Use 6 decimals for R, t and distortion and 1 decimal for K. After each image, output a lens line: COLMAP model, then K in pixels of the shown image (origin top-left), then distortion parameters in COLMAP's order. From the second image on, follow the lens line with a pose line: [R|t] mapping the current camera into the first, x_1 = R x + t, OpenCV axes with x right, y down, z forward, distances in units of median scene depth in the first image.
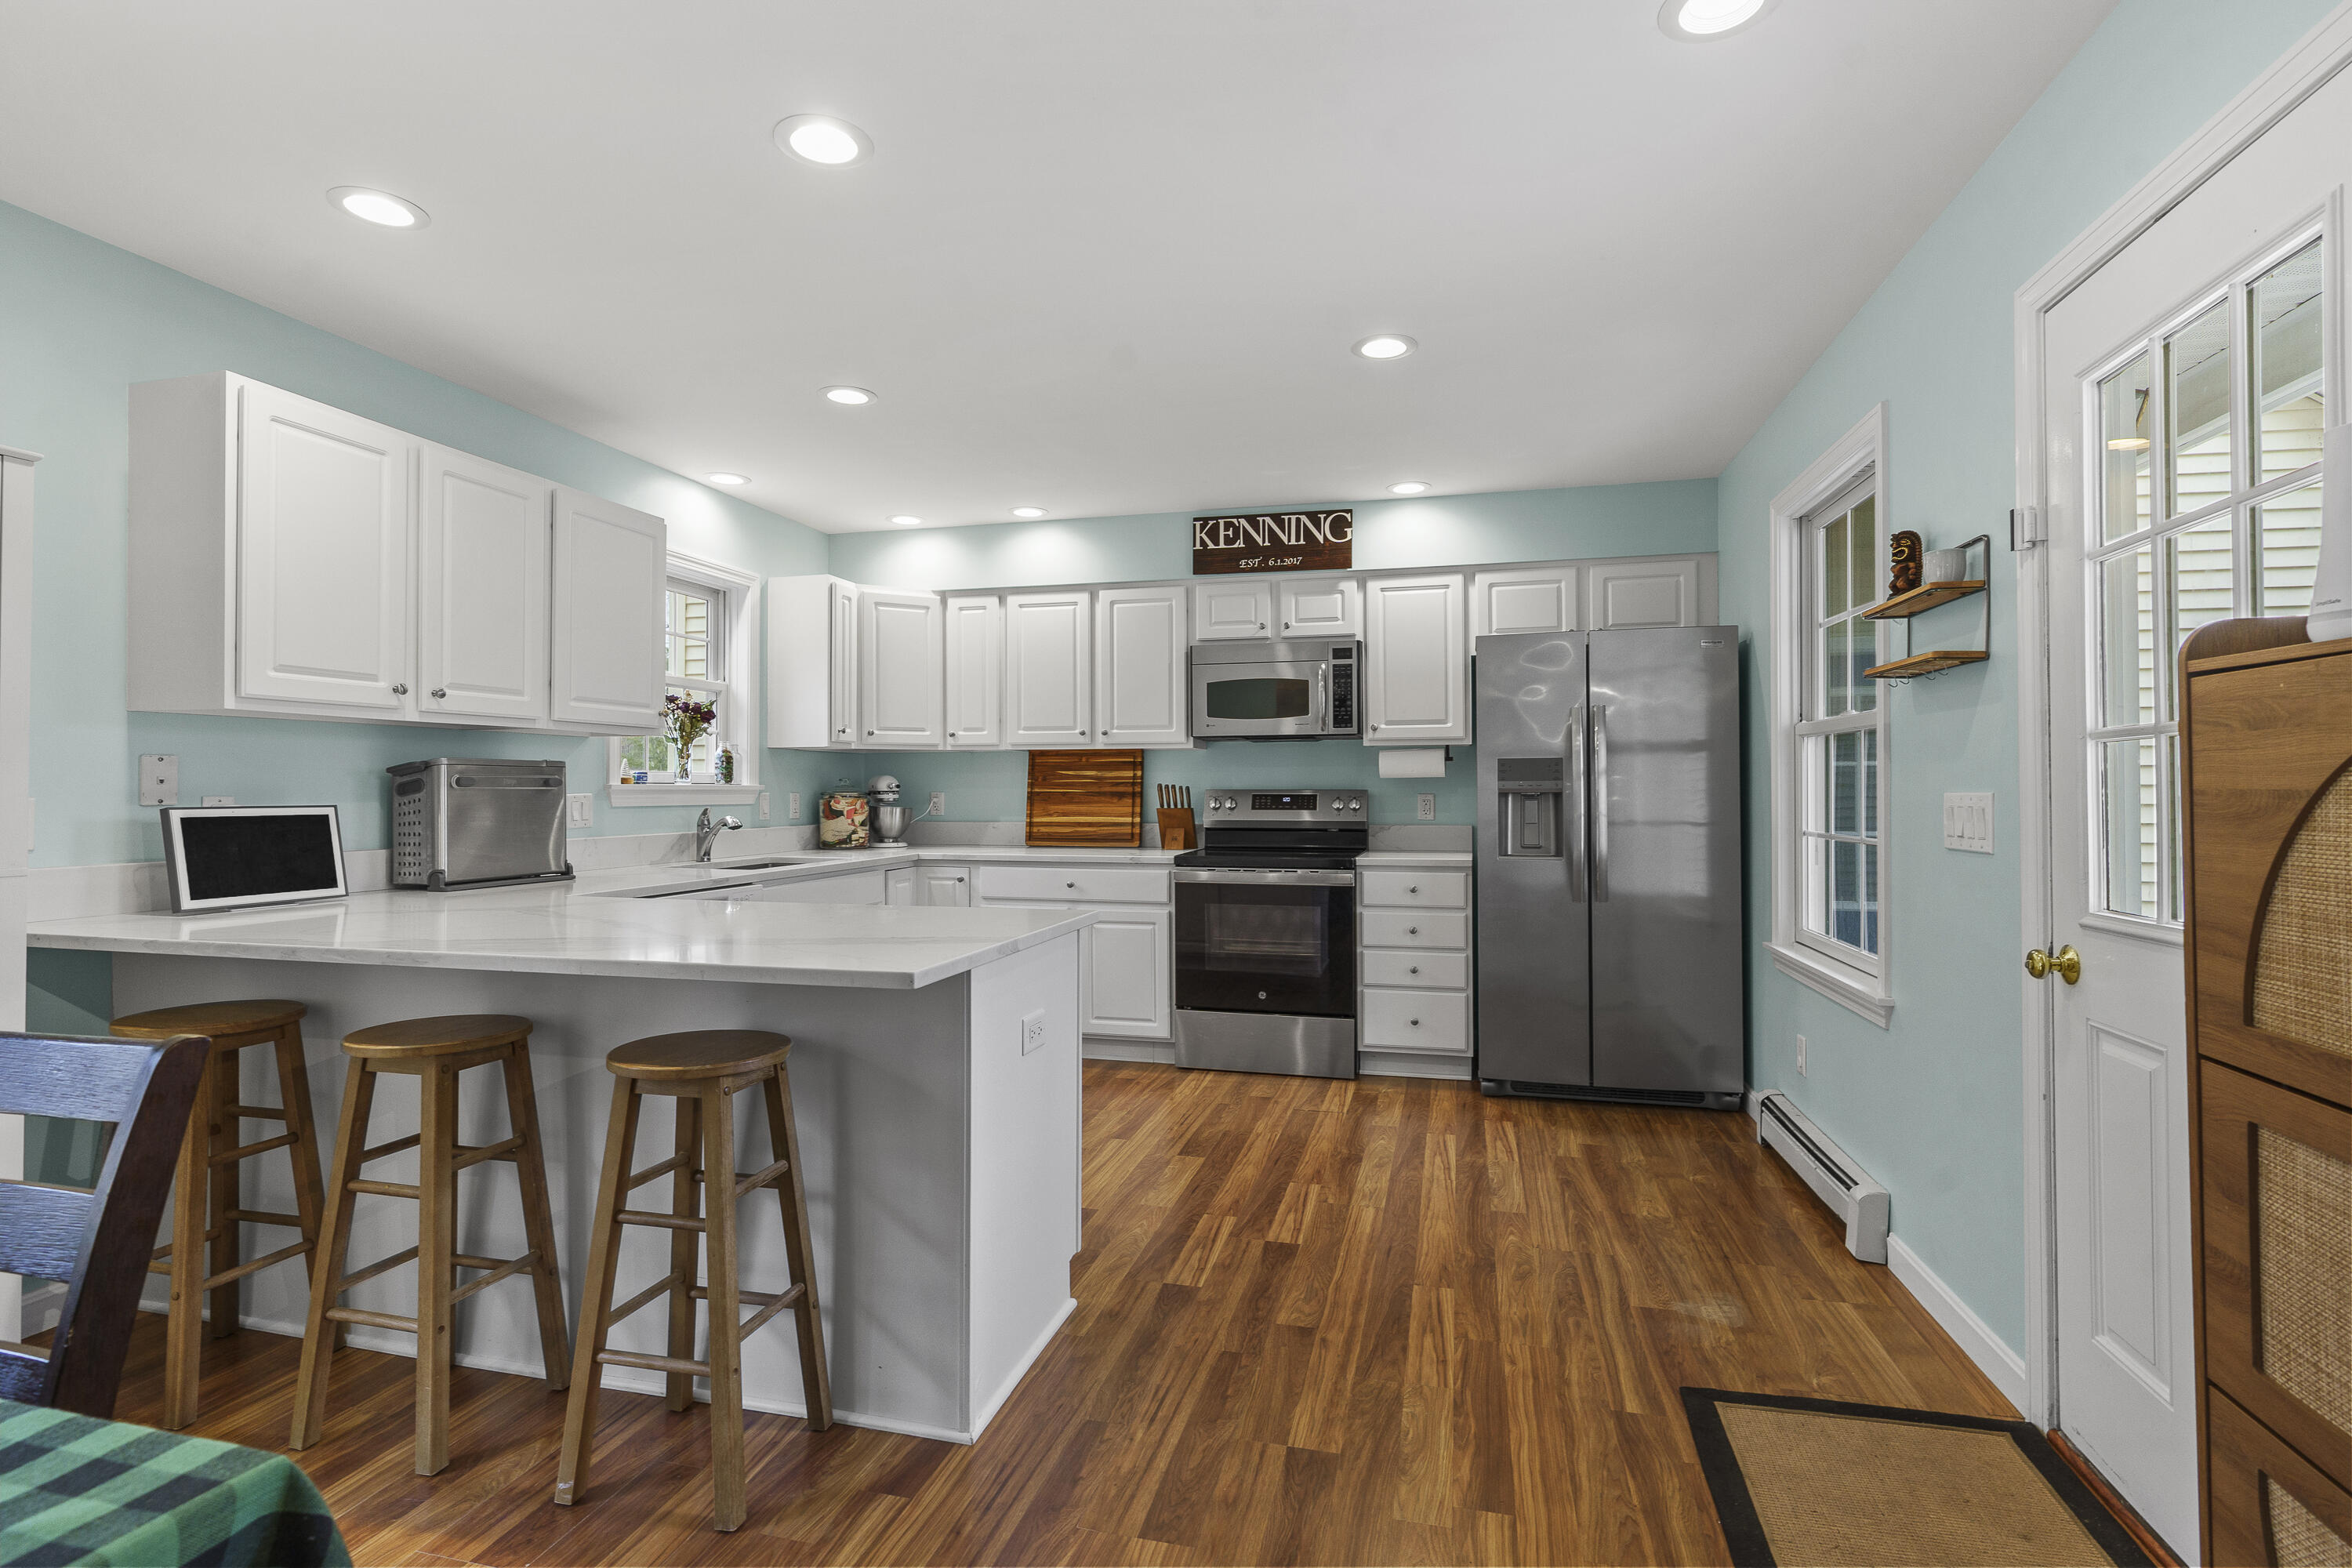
lens RADIAL K [[1125.5, 0, 1175.3], [0, 1125.5, 778.9], [0, 0, 1]] dist [-0.004377, 0.000792]
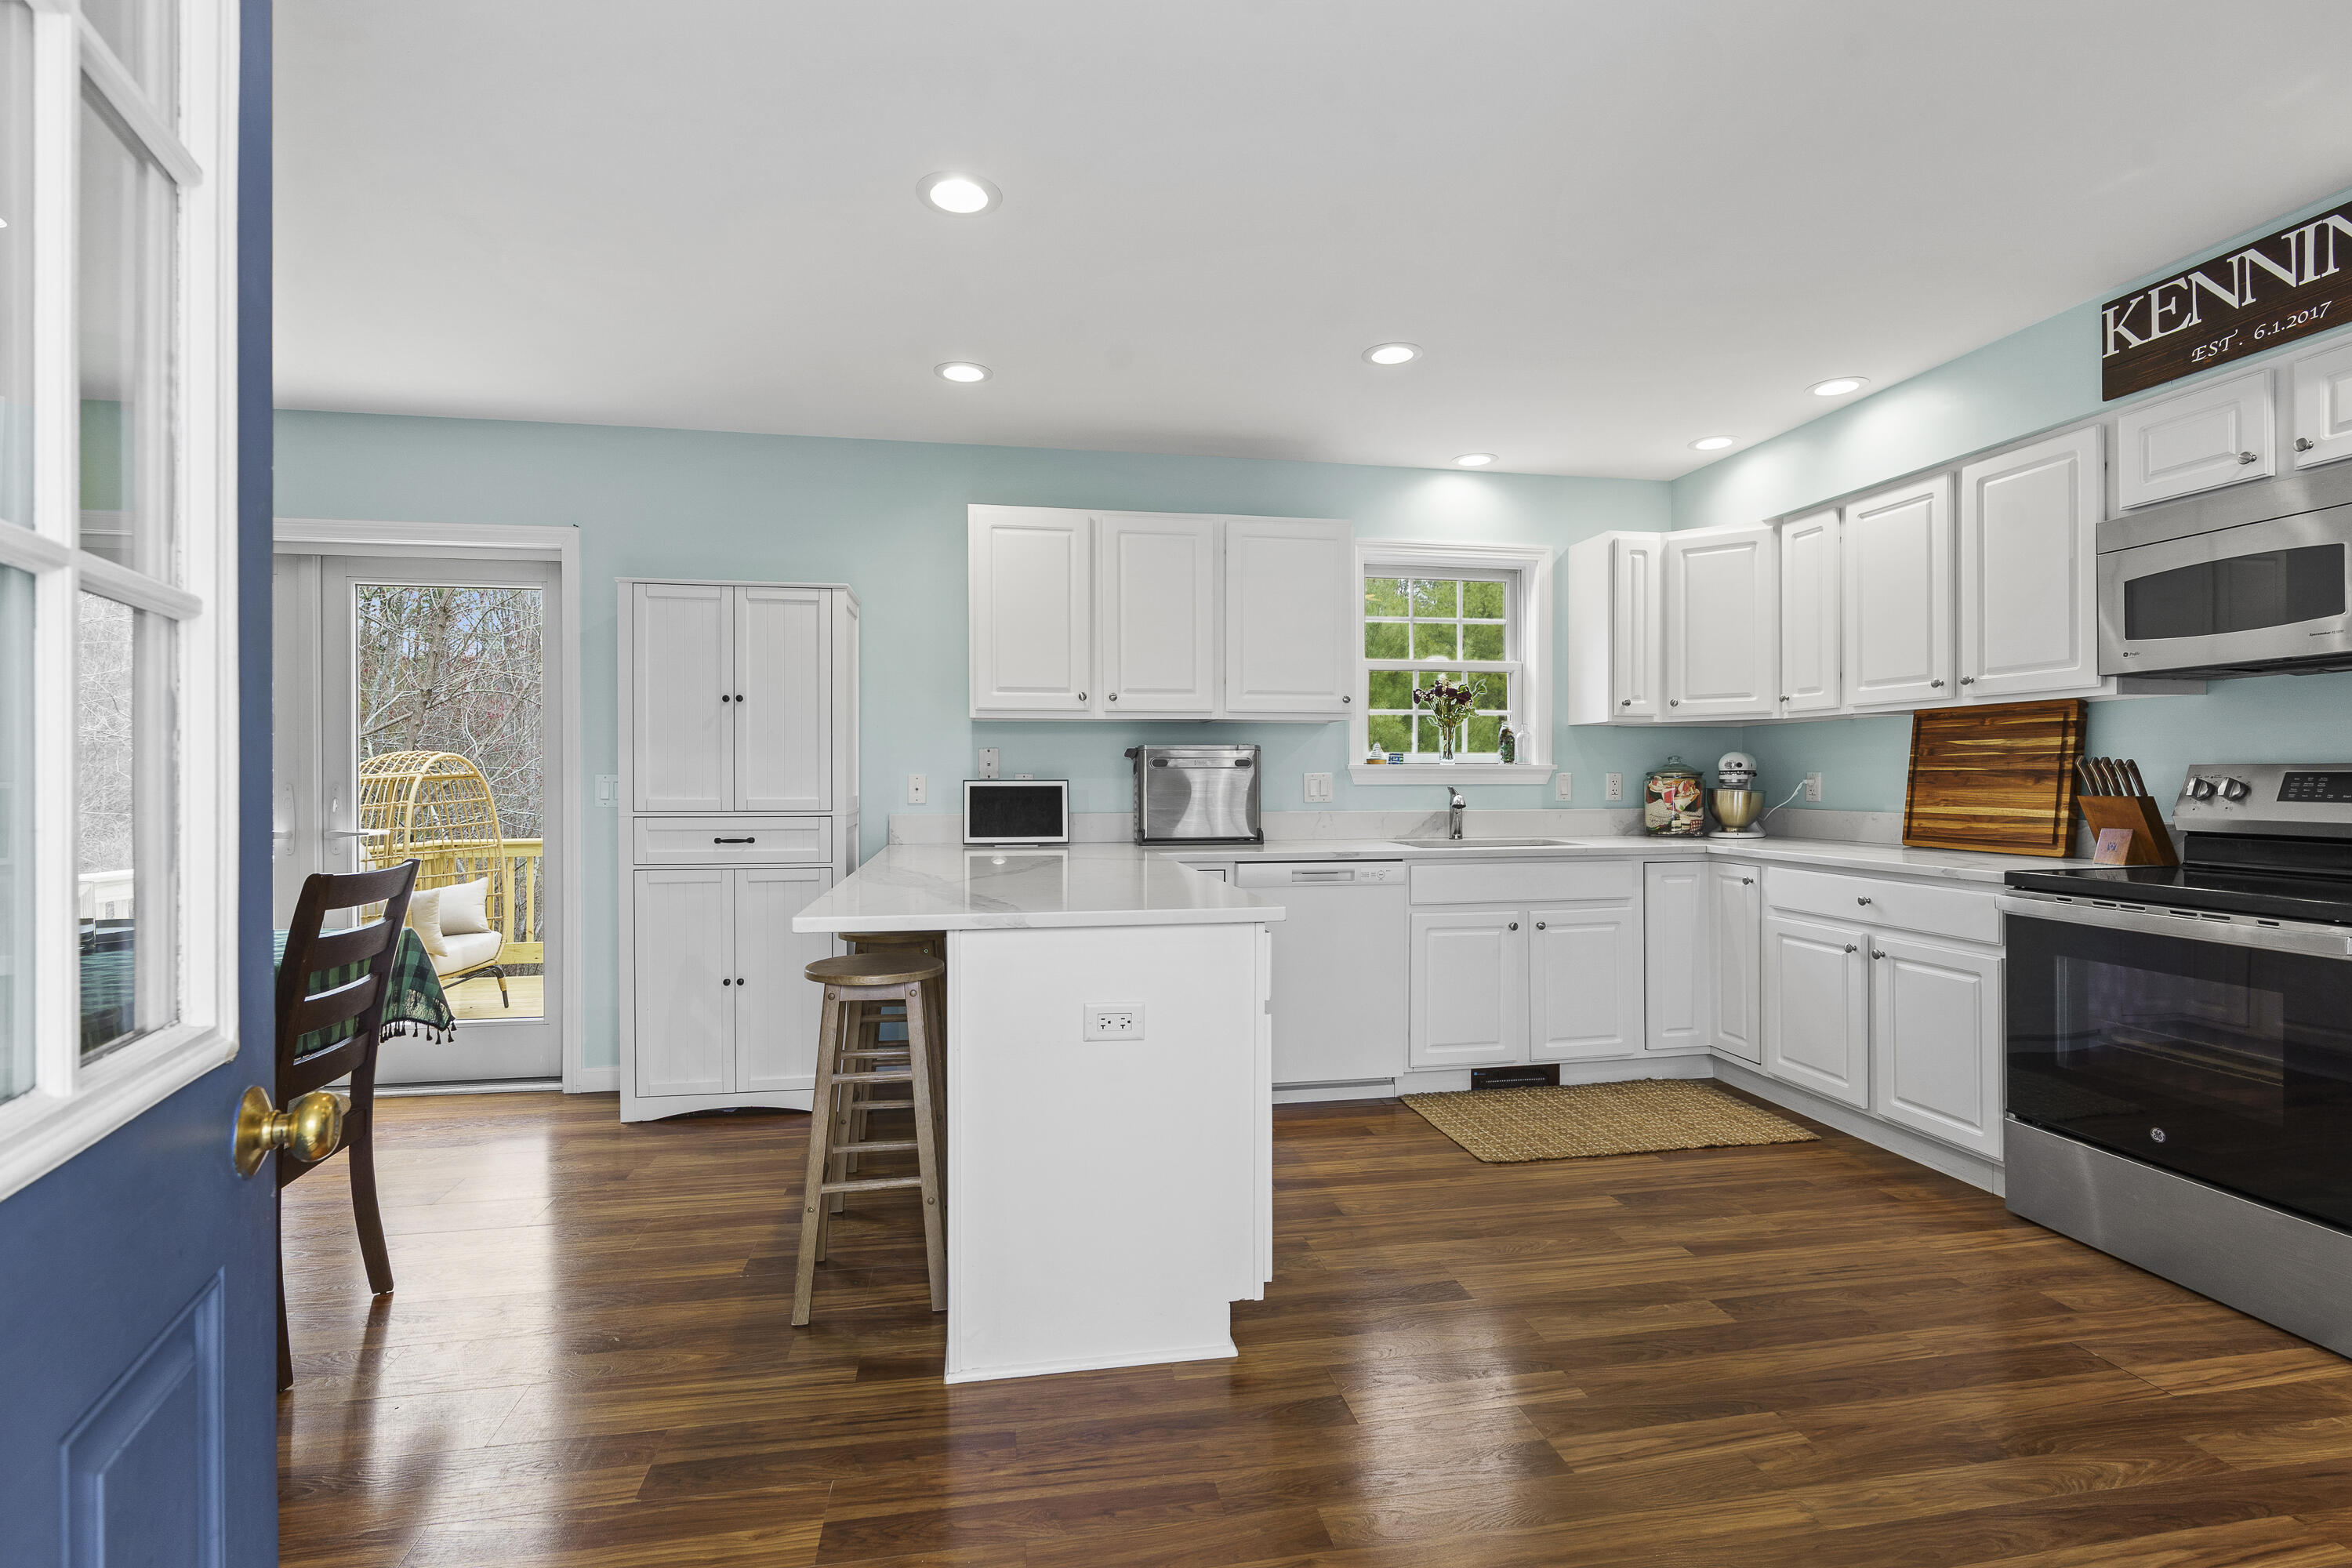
lens RADIAL K [[1076.0, 0, 1170.7], [0, 1076.0, 785.7], [0, 0, 1]] dist [-0.007148, 0.002559]
pose [[0.408236, 0.007822, -0.912843, 0.348866], [0.009777, 0.999868, 0.012940, 0.008813], [0.912824, -0.014208, 0.408106, 0.336261]]
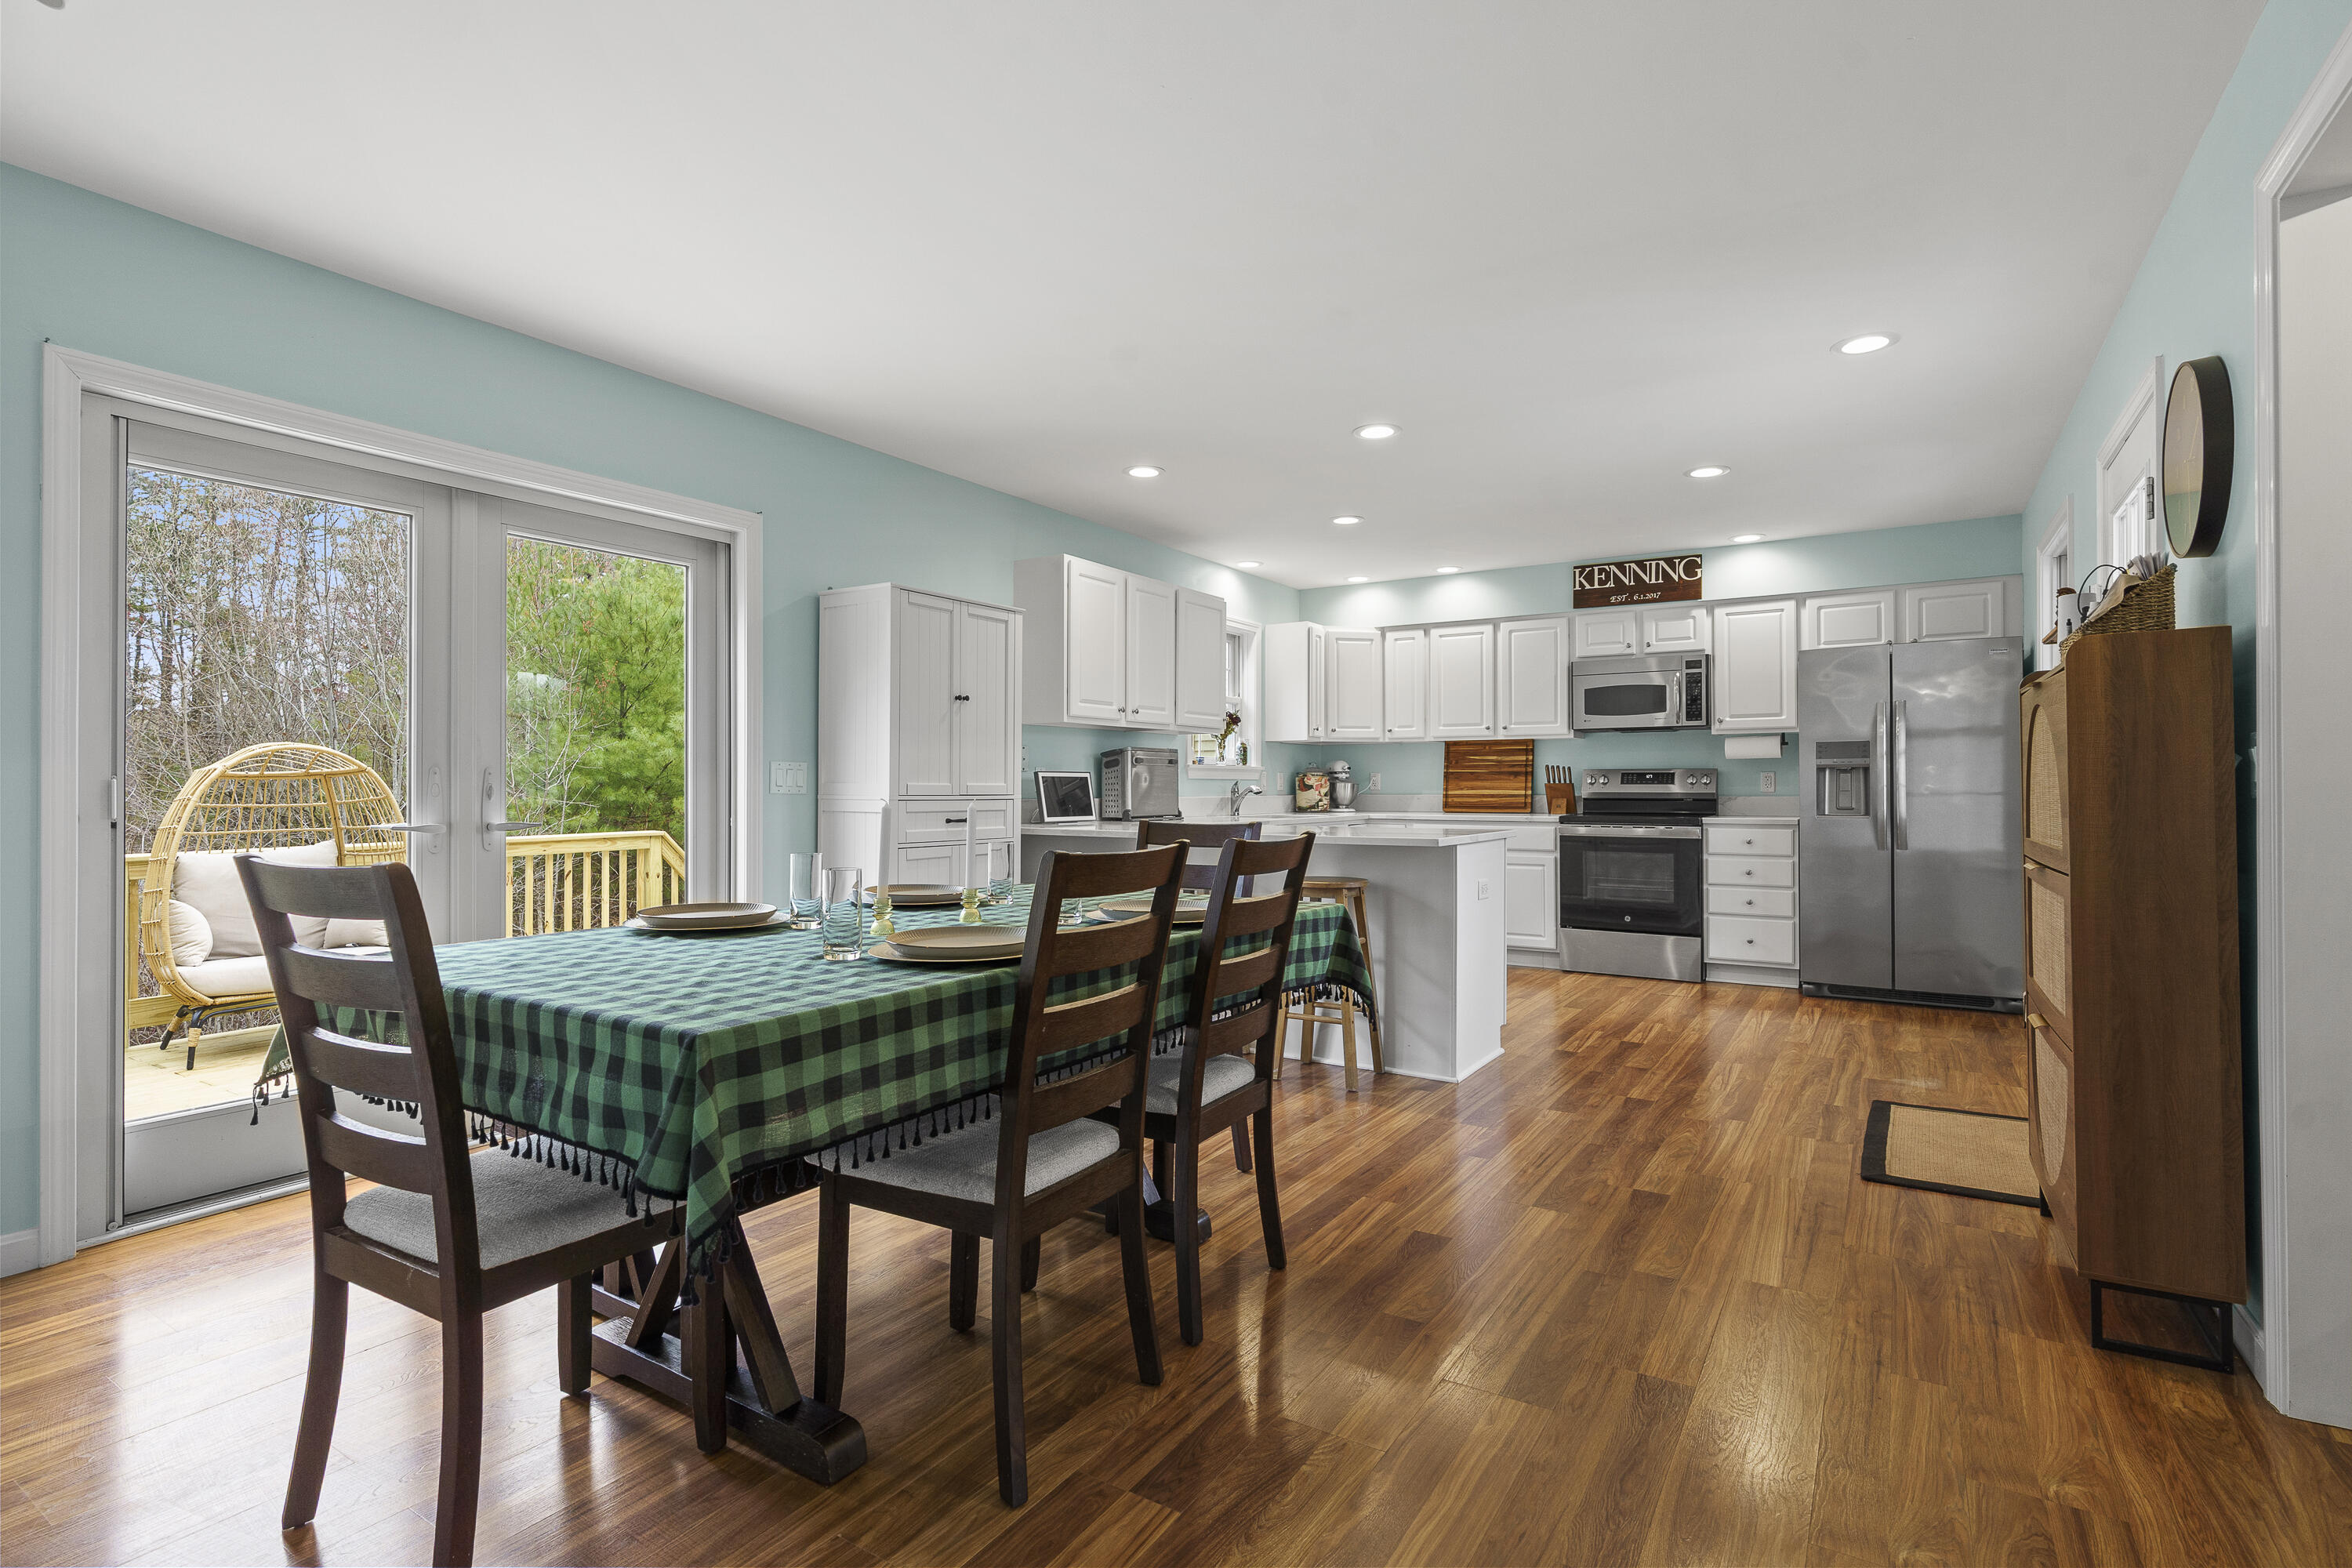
lens RADIAL K [[1125.5, 0, 1173.1], [0, 1125.5, 784.8], [0, 0, 1]] dist [-0.004377, 0.000792]
pose [[0.947657, 0.000629, -0.319290, -0.008761], [0.001925, 0.999969, 0.007683, 0.018362], [0.319285, -0.007896, 0.947626, -0.450560]]
